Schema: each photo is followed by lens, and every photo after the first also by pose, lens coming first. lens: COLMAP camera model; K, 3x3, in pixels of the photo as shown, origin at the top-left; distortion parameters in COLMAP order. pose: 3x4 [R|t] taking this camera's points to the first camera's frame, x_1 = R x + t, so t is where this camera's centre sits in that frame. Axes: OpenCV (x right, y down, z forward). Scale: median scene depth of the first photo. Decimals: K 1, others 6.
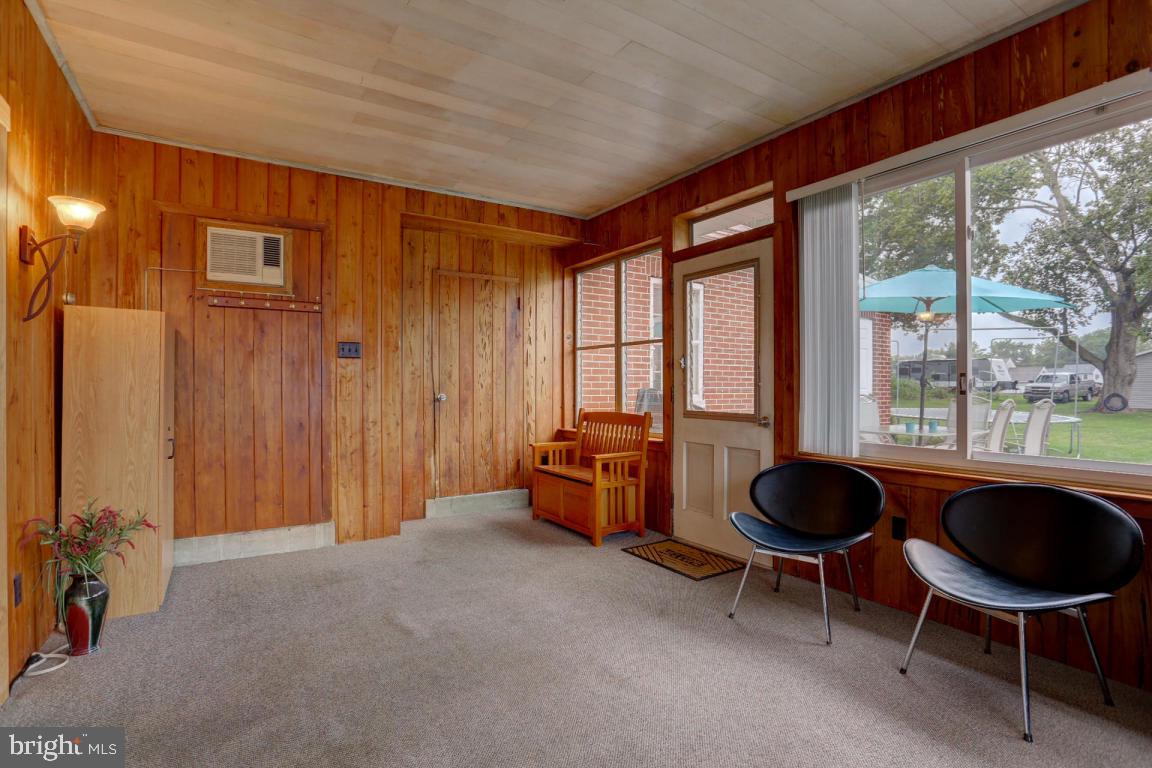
lens RADIAL K [[559.9, 0, 581.1], [0, 559.9, 387.4], [0, 0, 1]] dist [-0.075432, 0.031979]
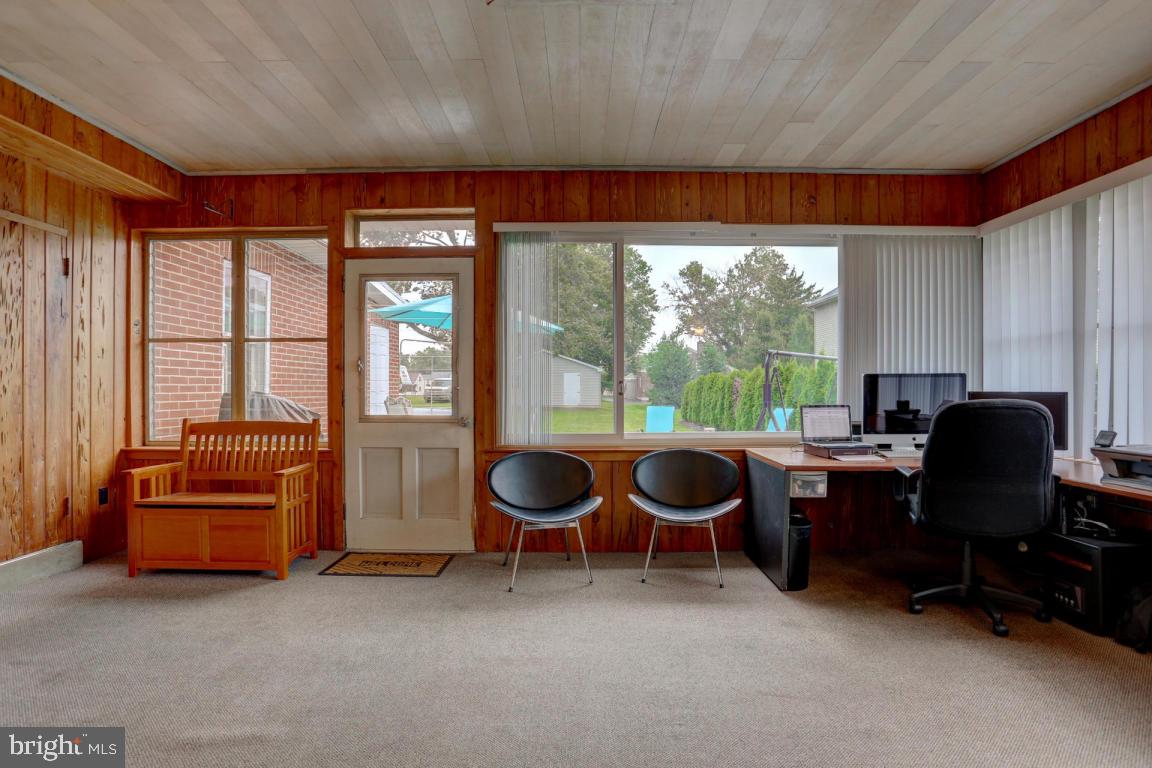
lens RADIAL K [[559.9, 0, 581.1], [0, 559.9, 387.4], [0, 0, 1]] dist [-0.075432, 0.031979]
pose [[0.544156, 0.001968, 0.838982, -0.397151], [0.002919, 0.999987, -0.004239, -0.000762], [-0.838979, 0.004756, 0.544143, 0.160404]]
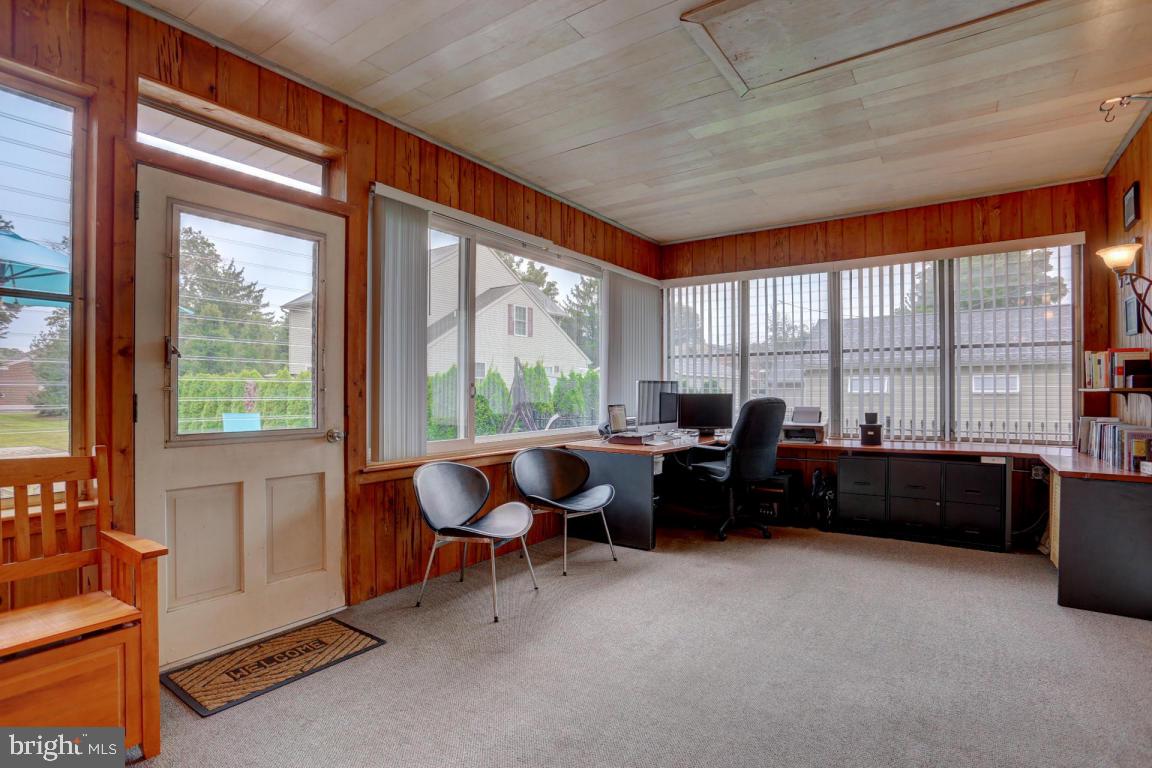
lens RADIAL K [[559.9, 0, 581.1], [0, 559.9, 387.4], [0, 0, 1]] dist [-0.075432, 0.031979]
pose [[-0.375361, 0.009582, 0.926829, -0.468856], [0.004678, 0.999953, -0.008444, -0.000885], [-0.926867, 0.001166, -0.375389, 0.797276]]
